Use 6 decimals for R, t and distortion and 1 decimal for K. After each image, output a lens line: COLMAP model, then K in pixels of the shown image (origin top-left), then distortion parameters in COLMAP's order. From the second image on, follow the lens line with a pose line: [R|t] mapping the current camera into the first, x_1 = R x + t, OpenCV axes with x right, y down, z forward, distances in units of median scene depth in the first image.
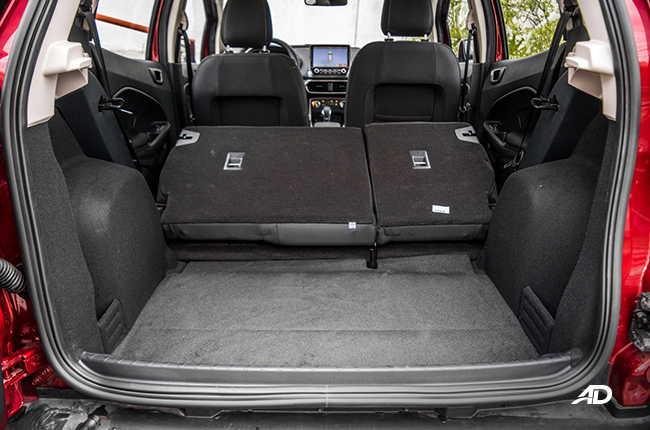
lens RADIAL K [[508.6, 0, 325.0], [0, 508.6, 215.0], [0, 0, 1]] dist [-0.073151, -0.000003]
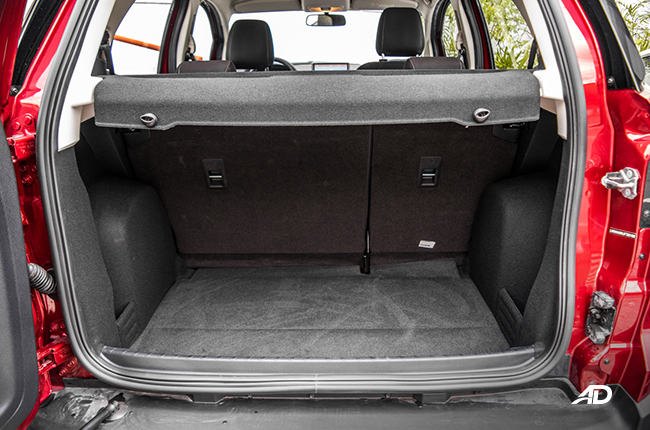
lens RADIAL K [[508.6, 0, 325.0], [0, 508.6, 215.0], [0, 0, 1]] dist [-0.073151, -0.000003]
pose [[0.999826, -0.007709, -0.016961, 0.043218], [0.007384, 0.999790, -0.019107, -0.000370], [0.017105, 0.018979, 0.999674, -0.144161]]
